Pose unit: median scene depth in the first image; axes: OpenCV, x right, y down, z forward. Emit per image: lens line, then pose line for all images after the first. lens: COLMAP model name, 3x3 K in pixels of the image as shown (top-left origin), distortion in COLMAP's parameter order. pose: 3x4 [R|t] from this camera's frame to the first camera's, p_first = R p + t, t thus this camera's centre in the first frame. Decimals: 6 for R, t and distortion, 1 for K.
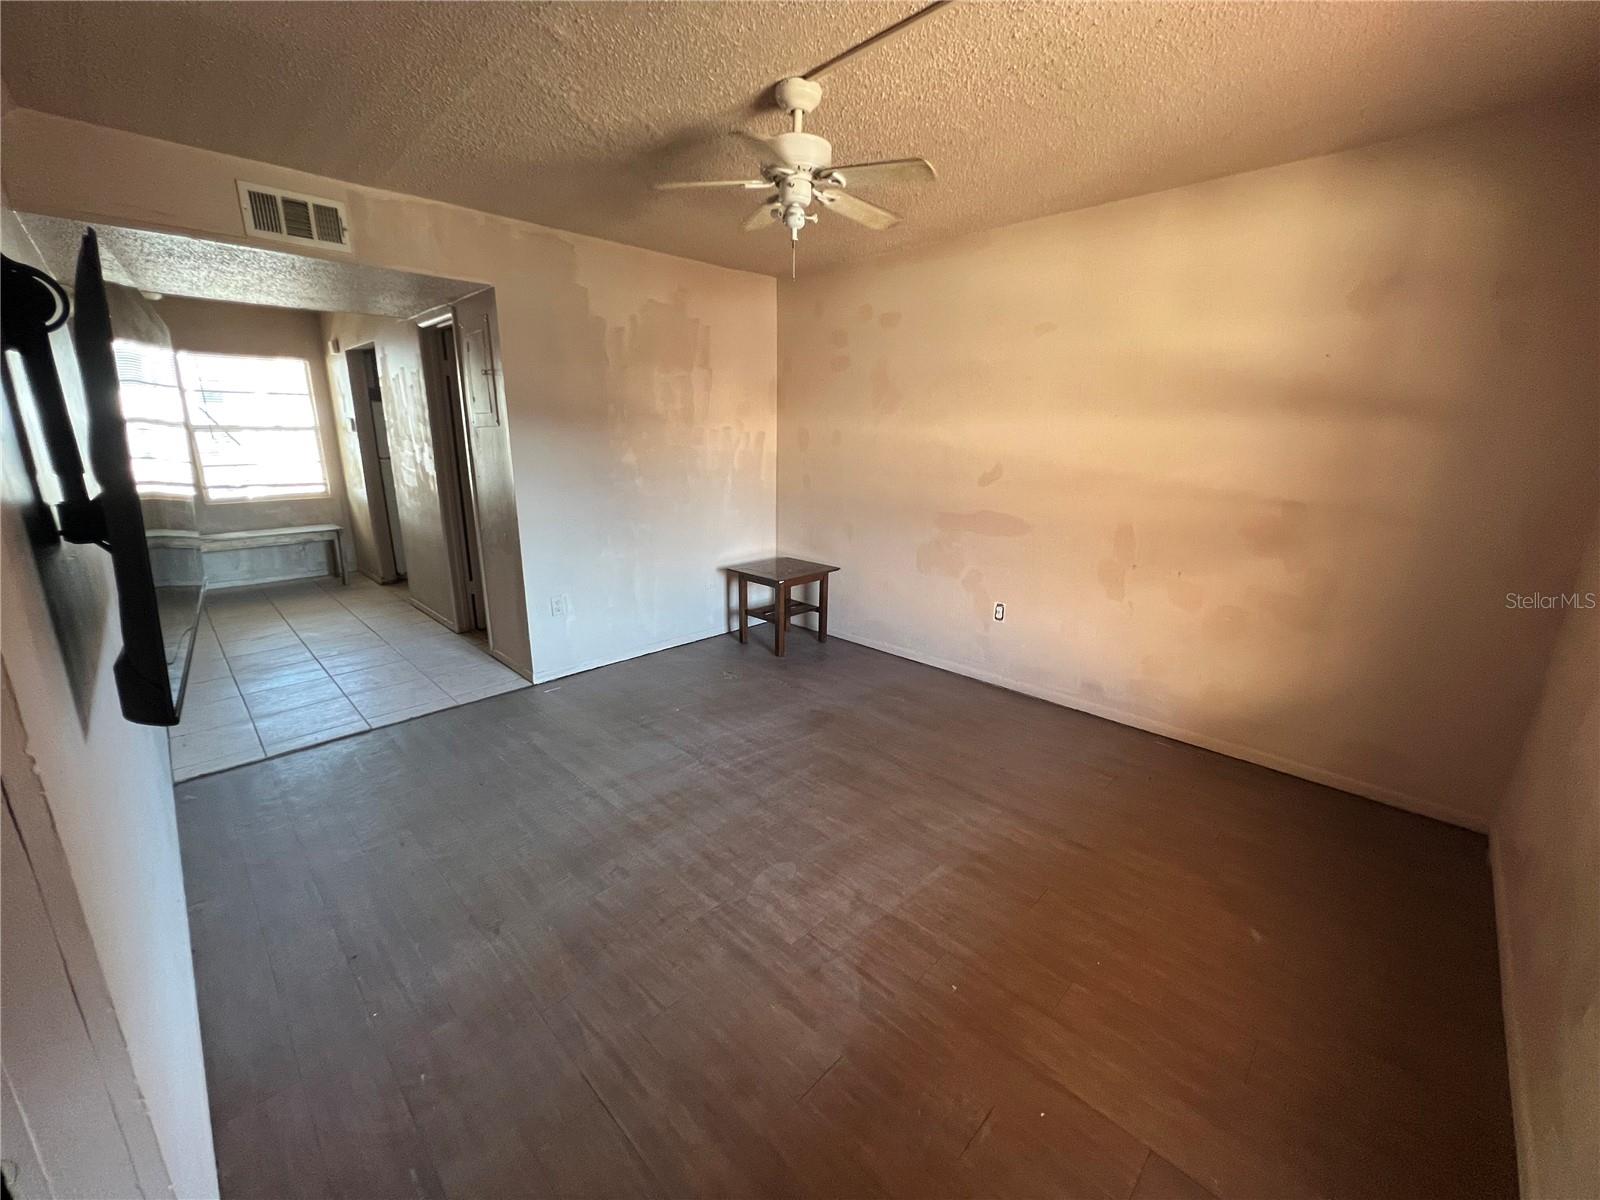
lens RADIAL K [[642.5, 0, 793.6], [0, 642.5, 603.6], [0, 0, 1]] dist [0.001456, 0.000280]
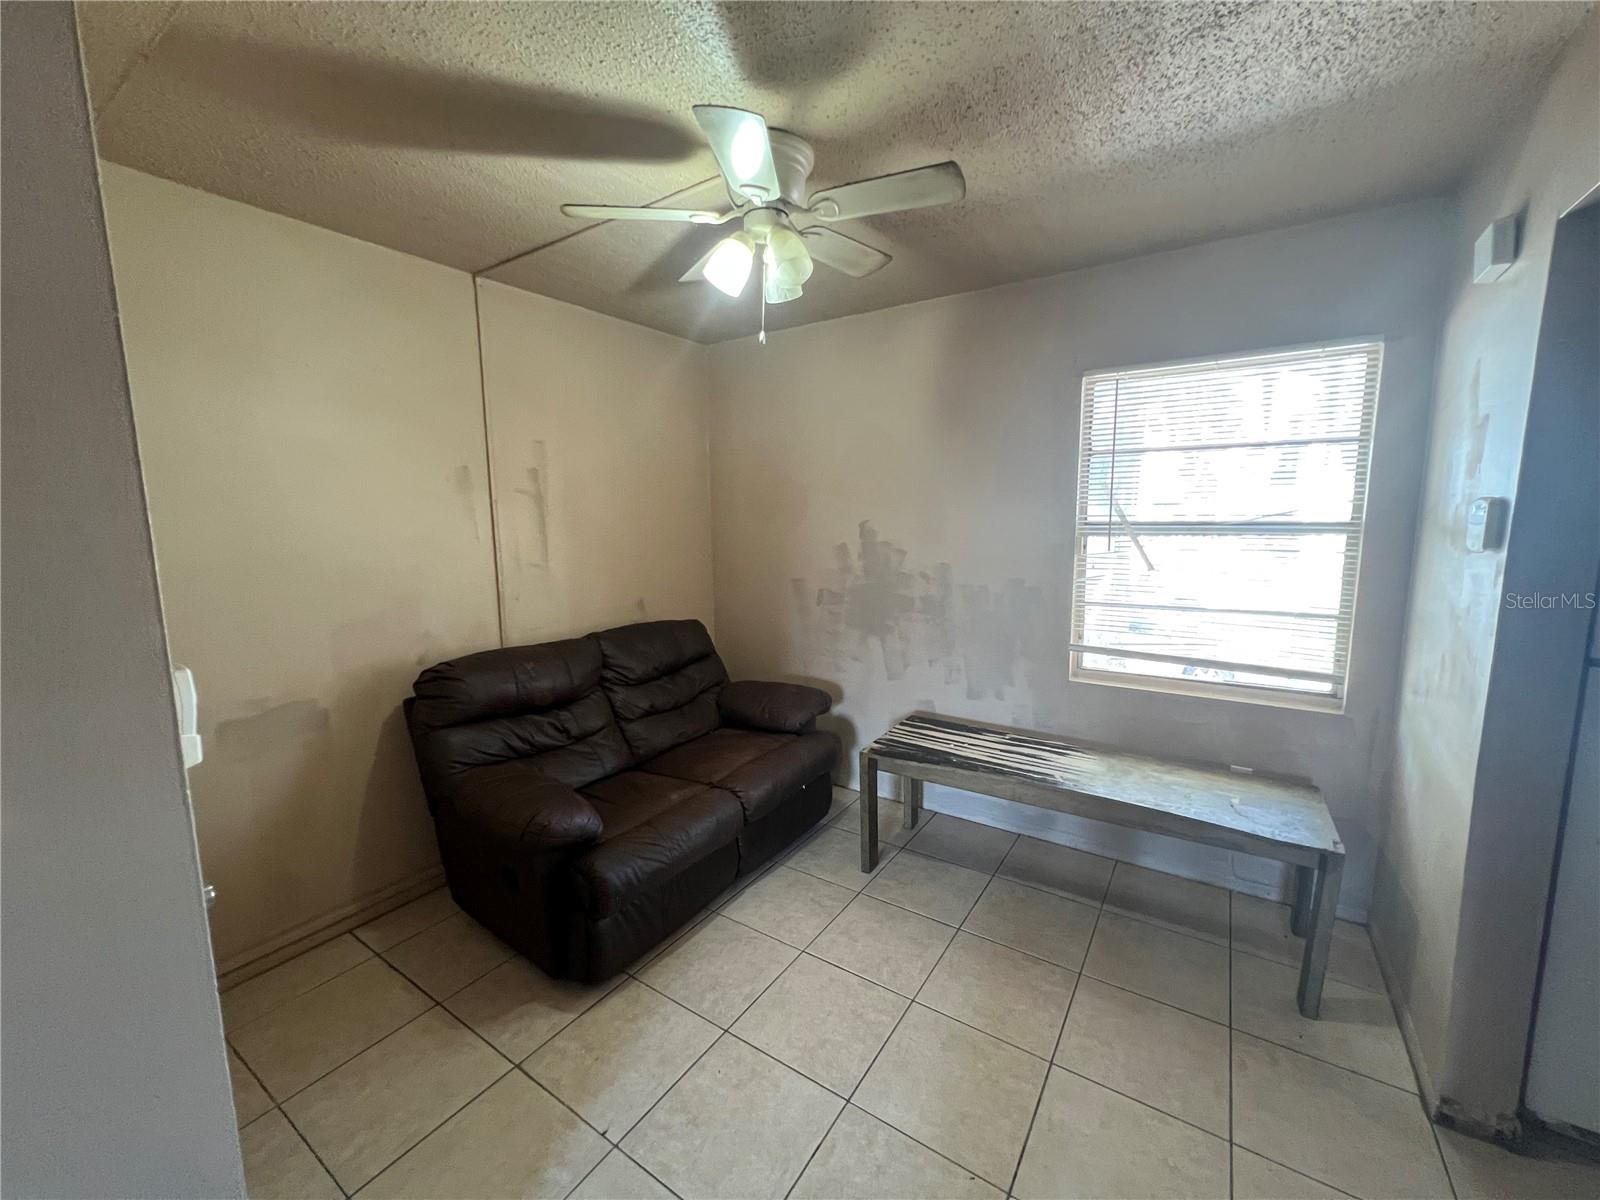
lens RADIAL K [[642.5, 0, 793.5], [0, 642.5, 592.2], [0, 0, 1]] dist [0.001456, 0.000280]
pose [[0.188657, 0.121096, -0.974548, -0.934590], [-0.234149, 0.969295, 0.075115, -0.396732], [0.953720, 0.214019, 0.211219, 1.320378]]
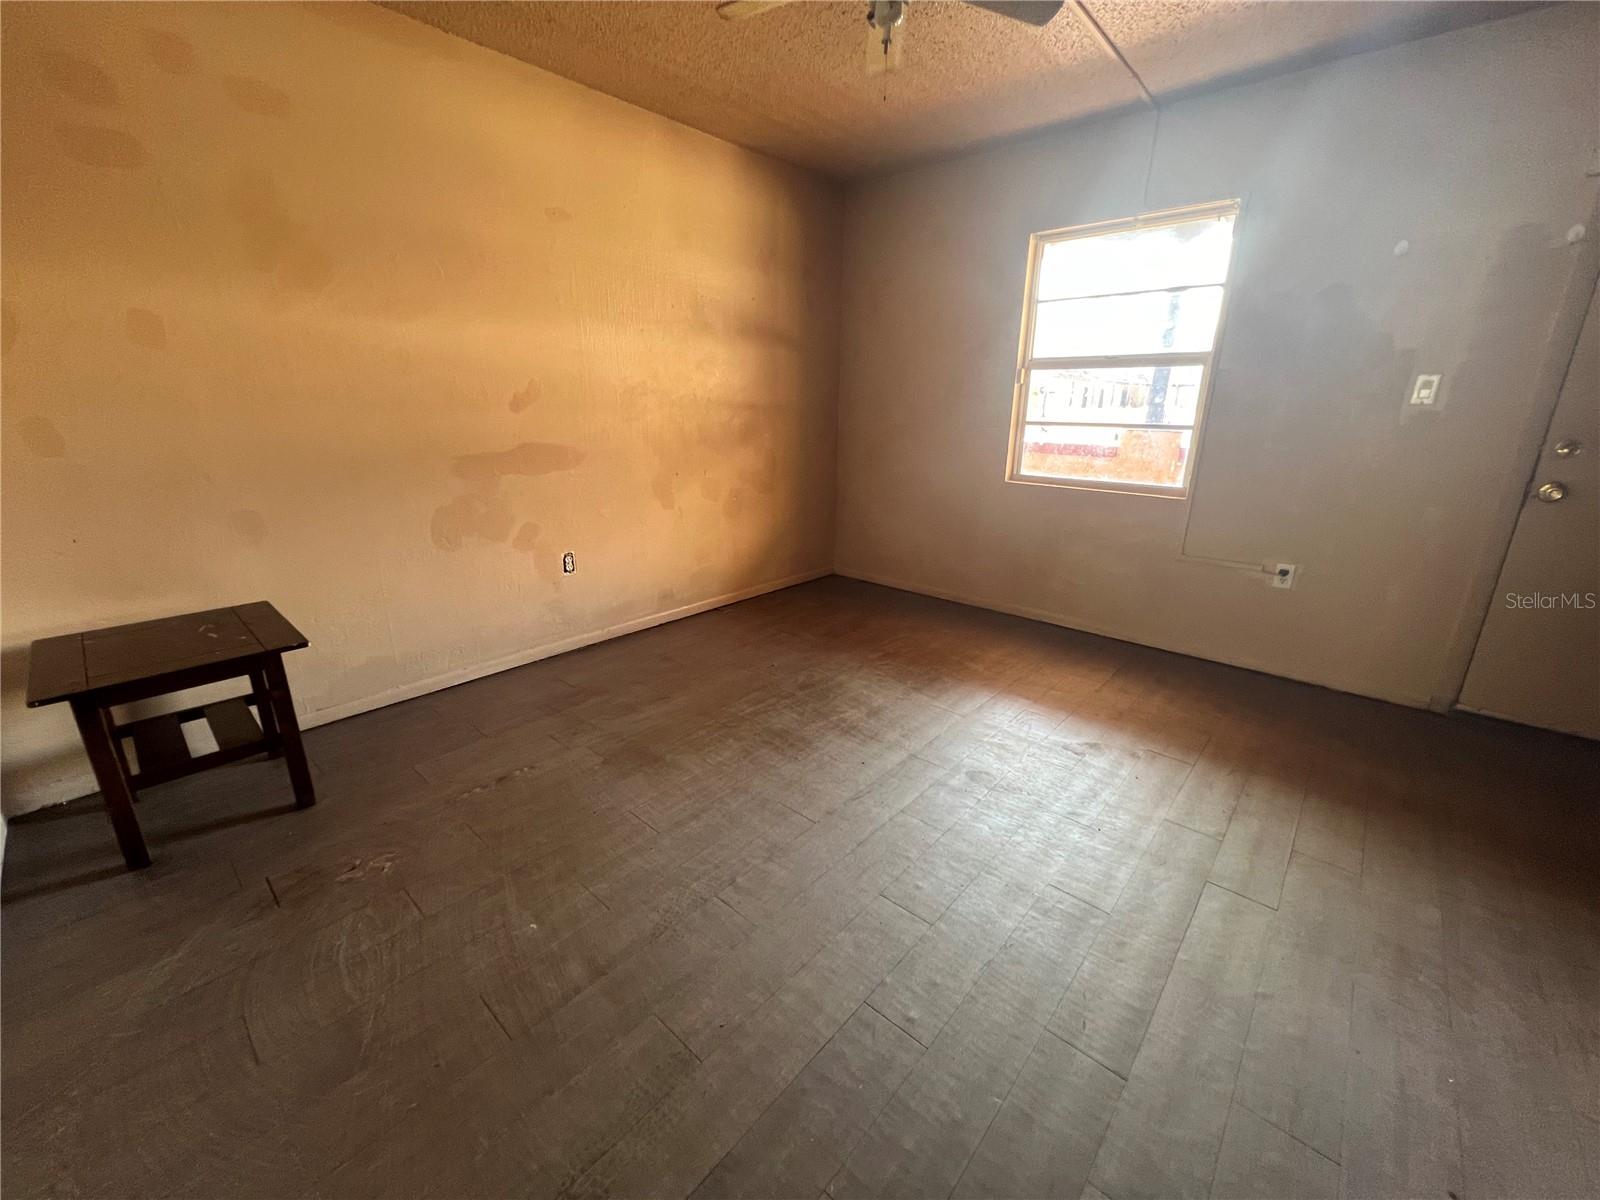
lens RADIAL K [[646.8, 0, 801.4], [0, 646.8, 600.9], [0, 0, 1]] dist [-0.000339, -0.000301]
pose [[-0.059659, -0.308480, 0.949358, -0.606054], [0.250509, 0.915990, 0.313380, -0.152934], [-0.966274, 0.256519, 0.022630, 0.821465]]
